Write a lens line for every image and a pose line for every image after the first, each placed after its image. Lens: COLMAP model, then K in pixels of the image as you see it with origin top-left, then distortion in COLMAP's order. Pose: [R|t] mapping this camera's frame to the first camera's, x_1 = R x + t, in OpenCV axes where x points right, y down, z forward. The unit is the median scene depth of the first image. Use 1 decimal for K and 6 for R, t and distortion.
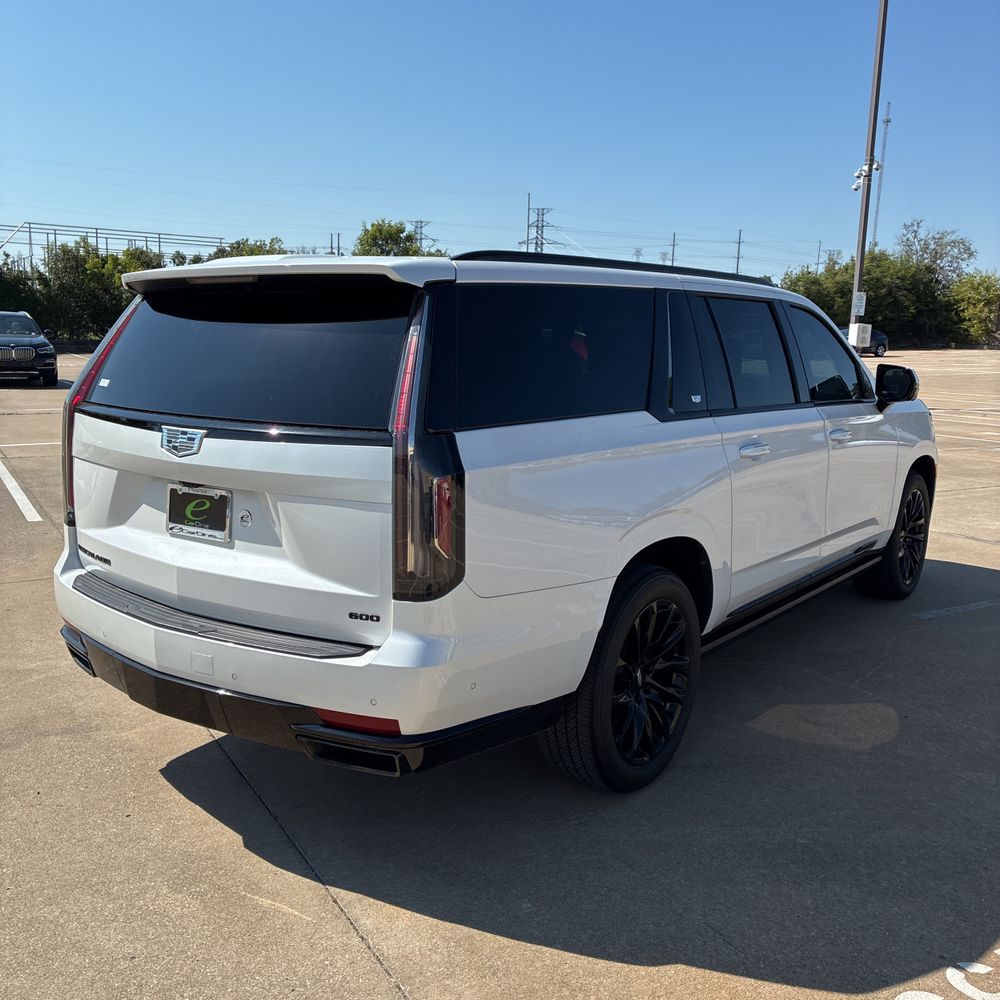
lens RADIAL K [[1003.7, 0, 491.6], [0, 1003.7, 516.9], [0, 0, 1]] dist [0.020967, 0.010790]
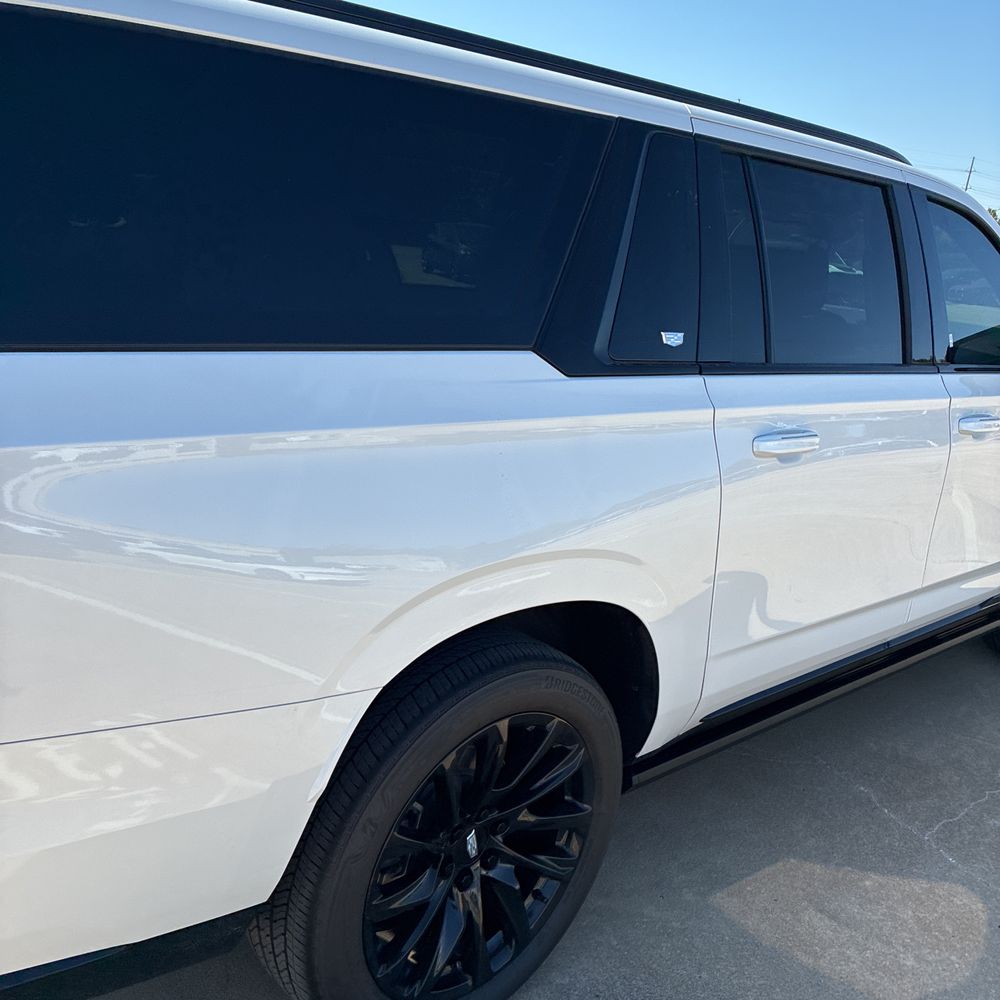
lens RADIAL K [[1003.7, 0, 491.6], [0, 1003.7, 516.9], [0, 0, 1]] dist [0.020967, 0.010790]
pose [[0.979701, 0.135573, -0.147671, 0.201325], [-0.121656, 0.987568, 0.099549, -0.065455], [0.159331, -0.079563, 0.984014, 0.451724]]
